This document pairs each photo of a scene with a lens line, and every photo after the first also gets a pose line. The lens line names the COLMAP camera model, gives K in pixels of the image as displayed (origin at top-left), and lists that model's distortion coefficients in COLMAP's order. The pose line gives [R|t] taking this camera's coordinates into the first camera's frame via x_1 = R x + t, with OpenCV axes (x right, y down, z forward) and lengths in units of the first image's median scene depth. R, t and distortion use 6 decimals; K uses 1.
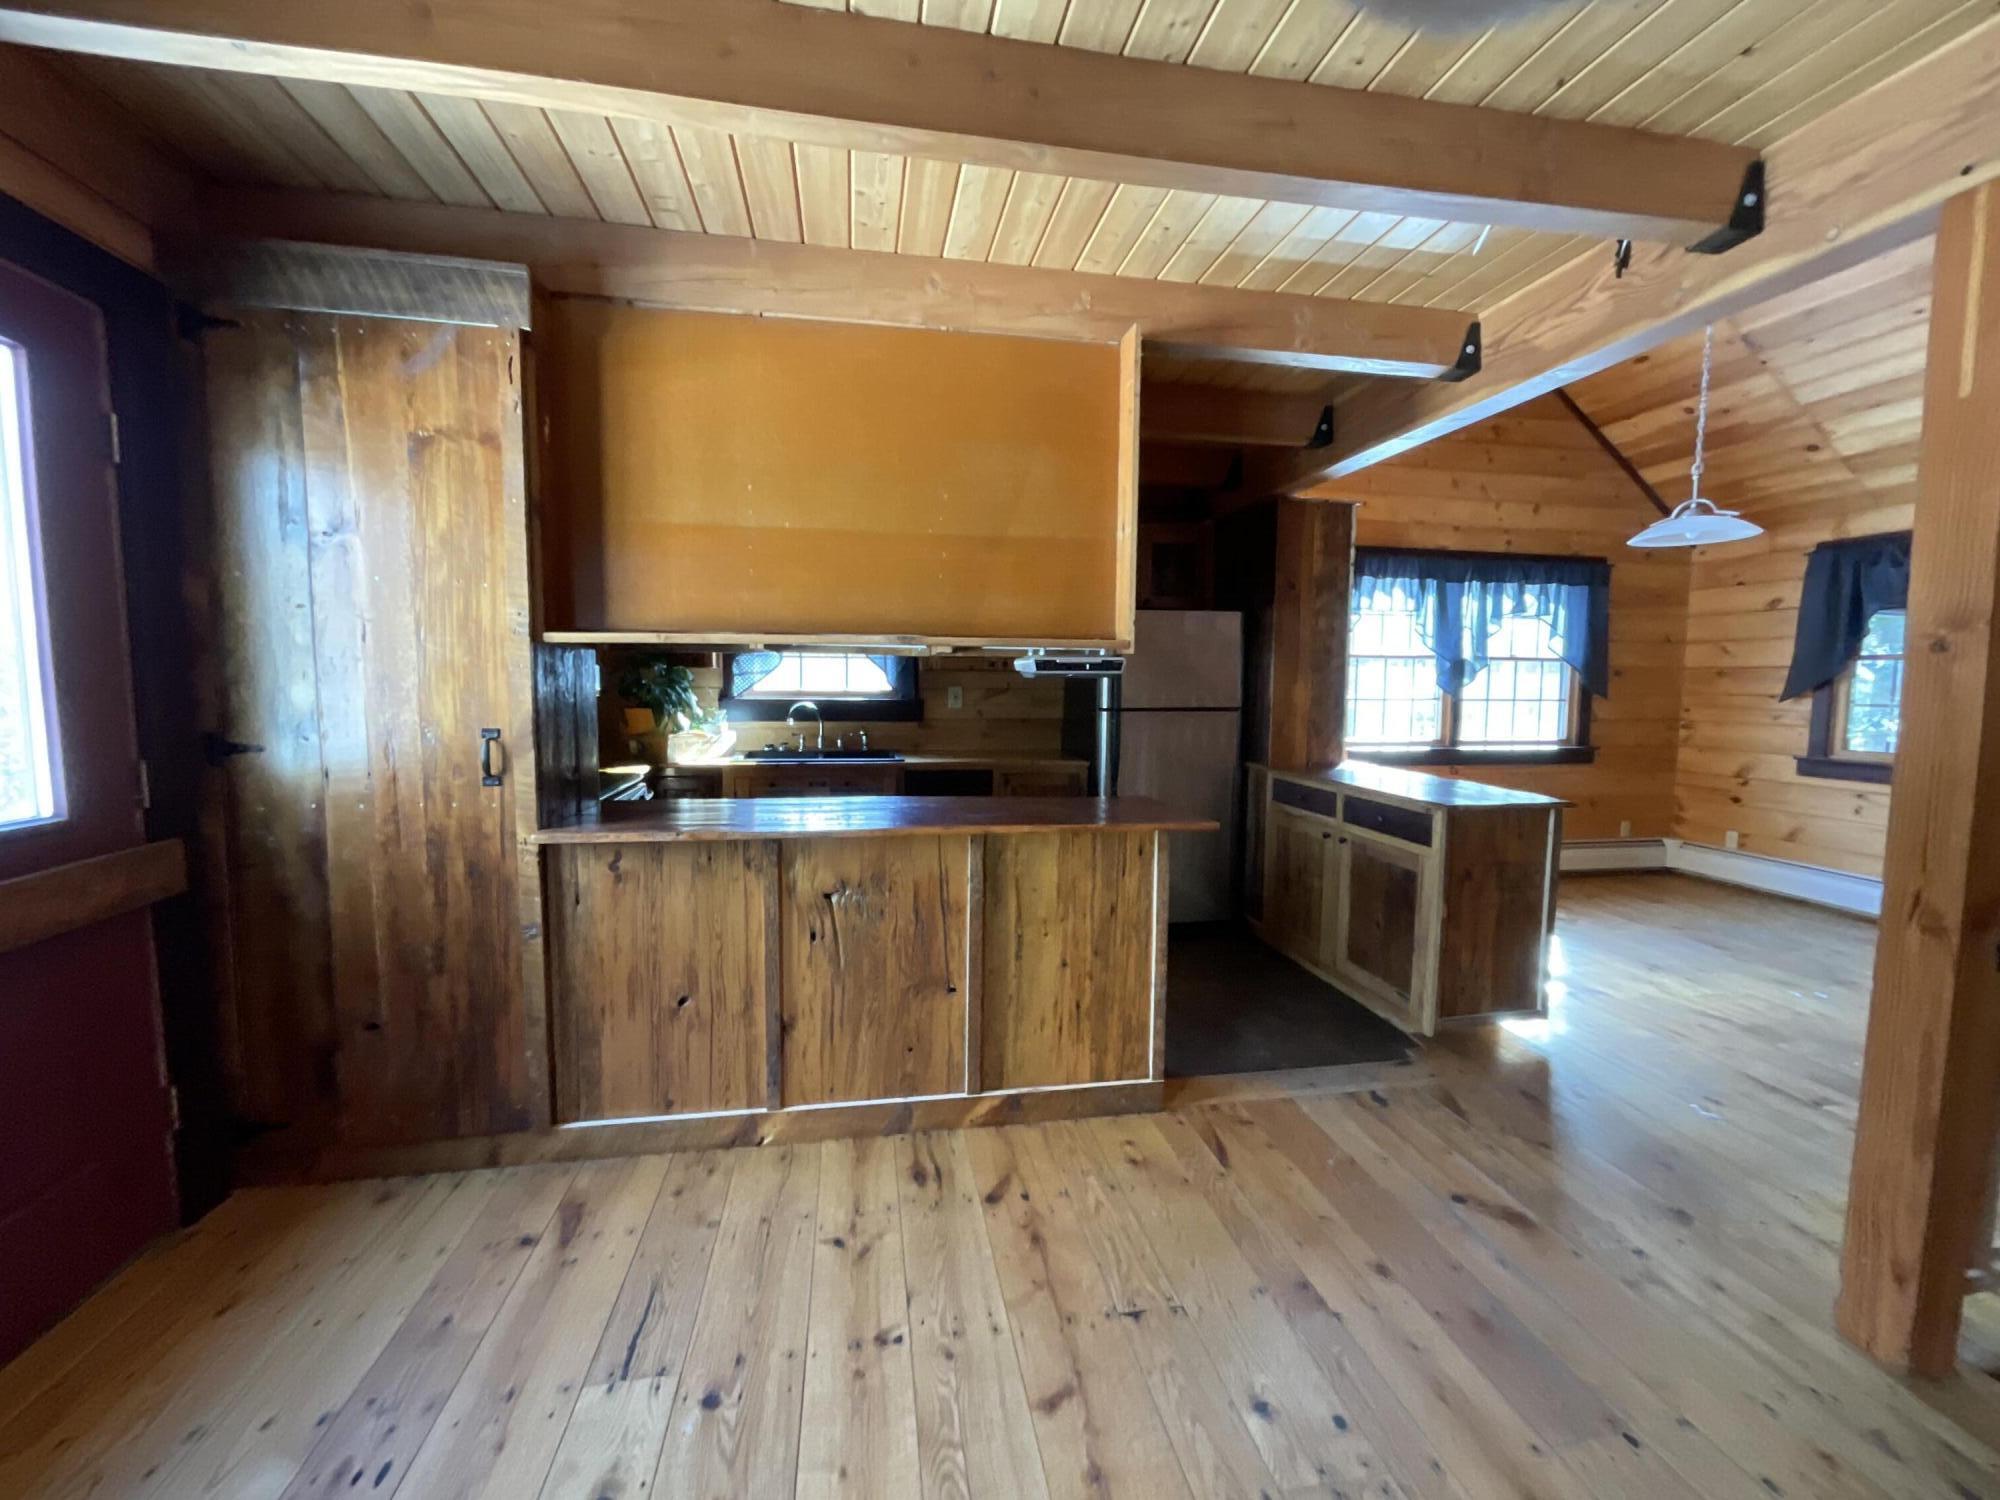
lens RADIAL K [[813.6, 0, 996.9], [0, 813.6, 748.7], [0, 0, 1]] dist [-0.004543, 0.001787]
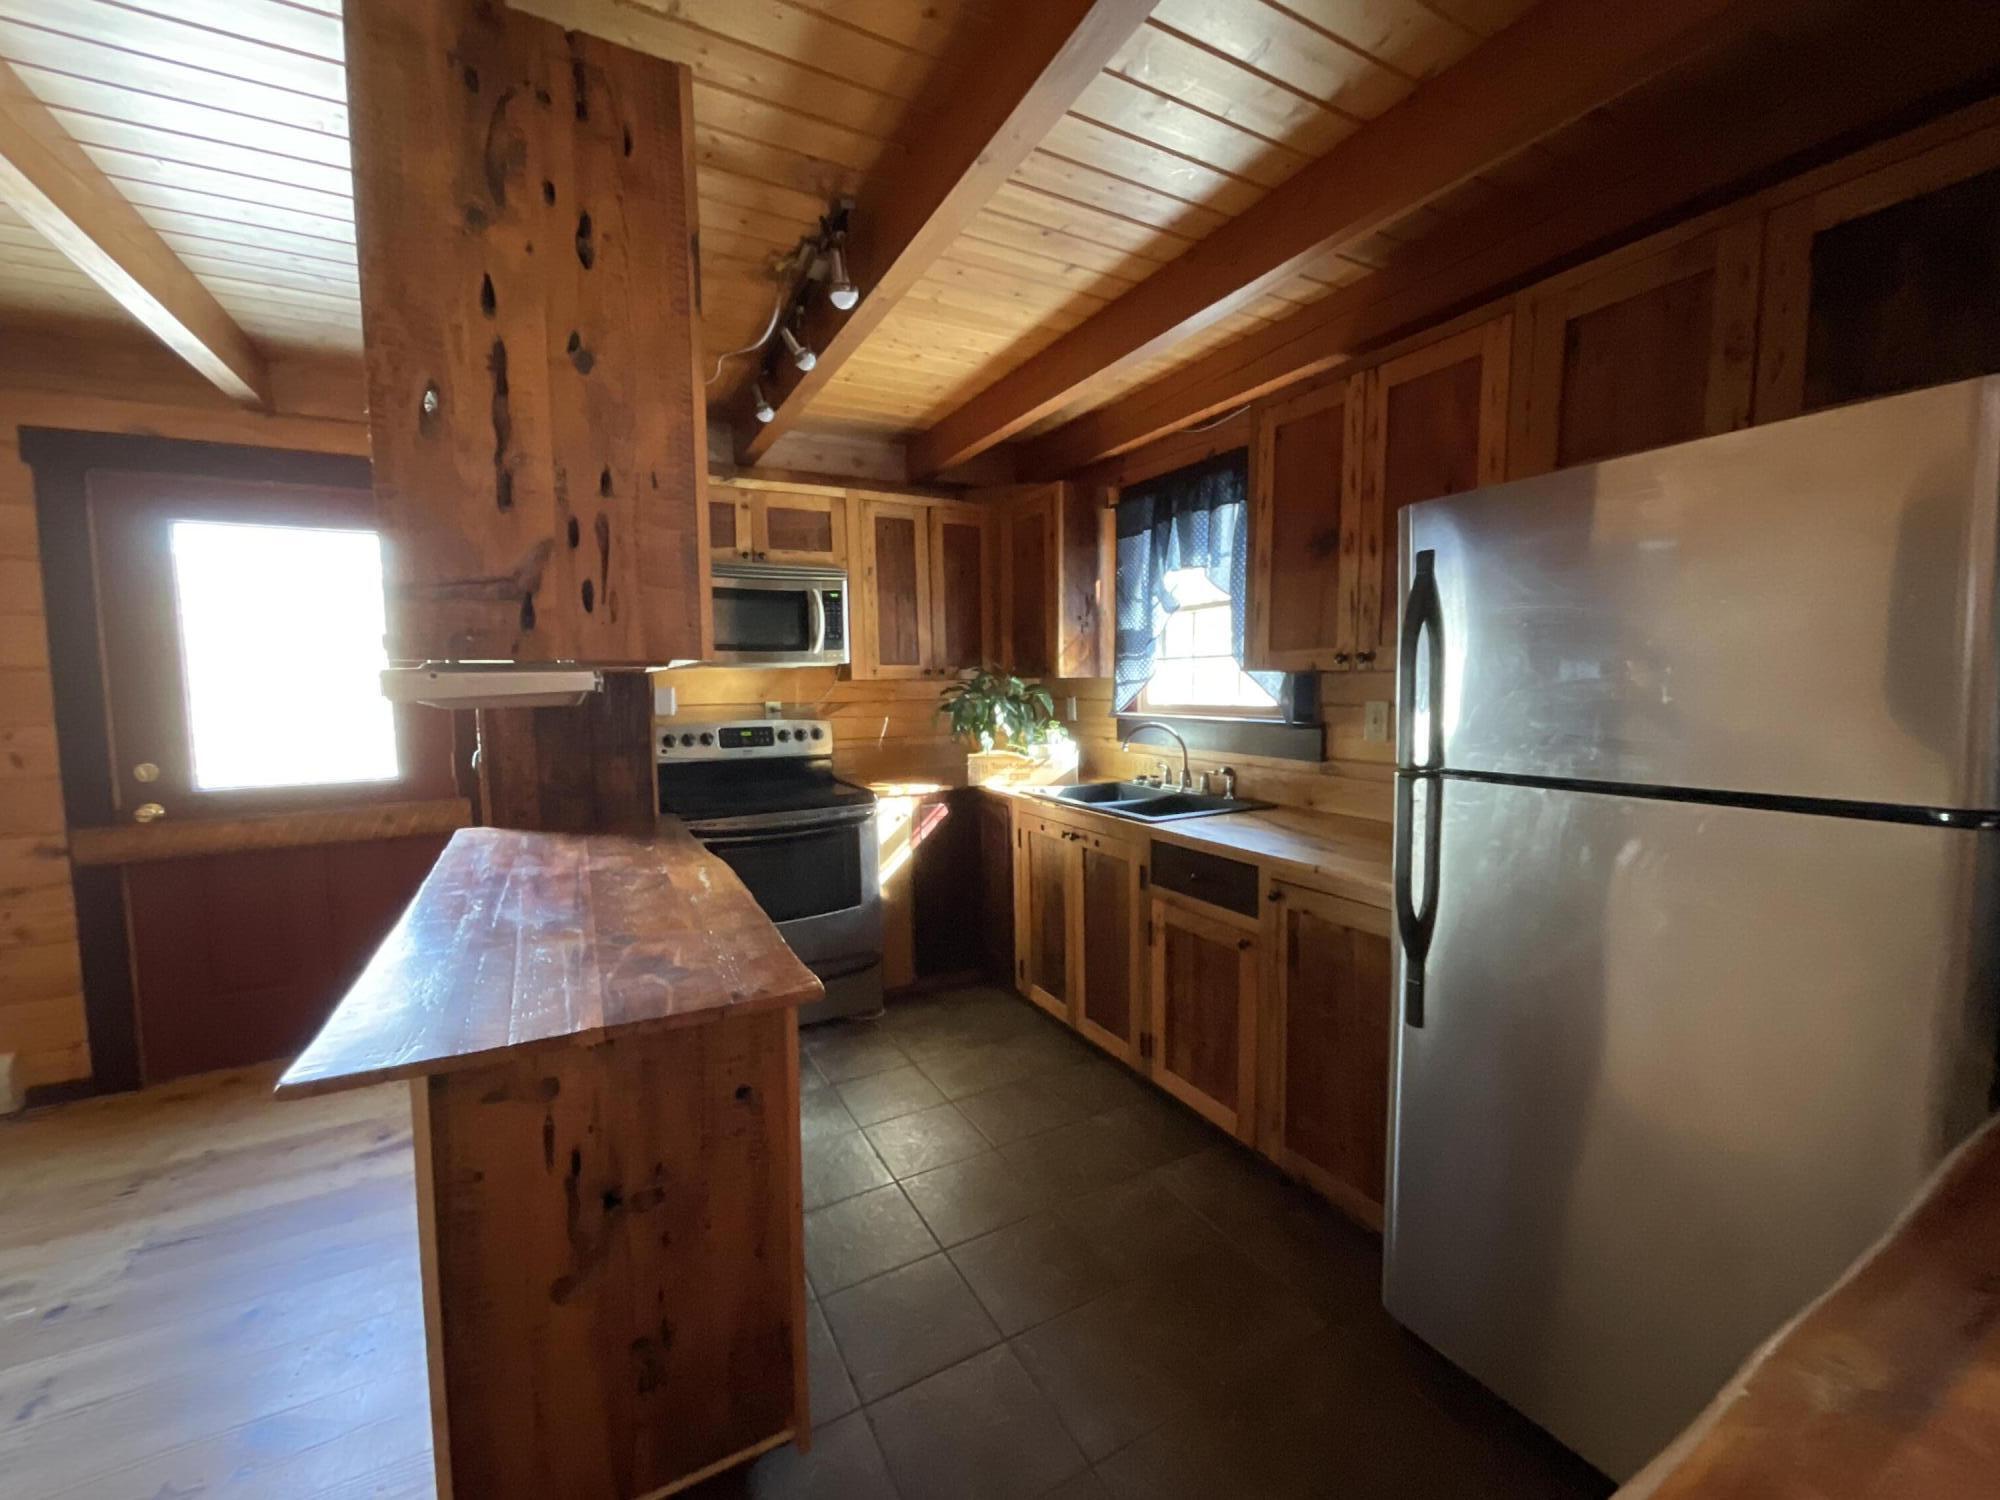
lens RADIAL K [[813.6, 0, 1004.2], [0, 813.6, 748.1], [0, 0, 1]] dist [-0.004543, 0.001787]
pose [[0.319502, 0.063443, -0.945459, 0.337648], [-0.061568, 0.997038, 0.046098, -0.049815], [0.945583, 0.043482, 0.322462, 0.541934]]
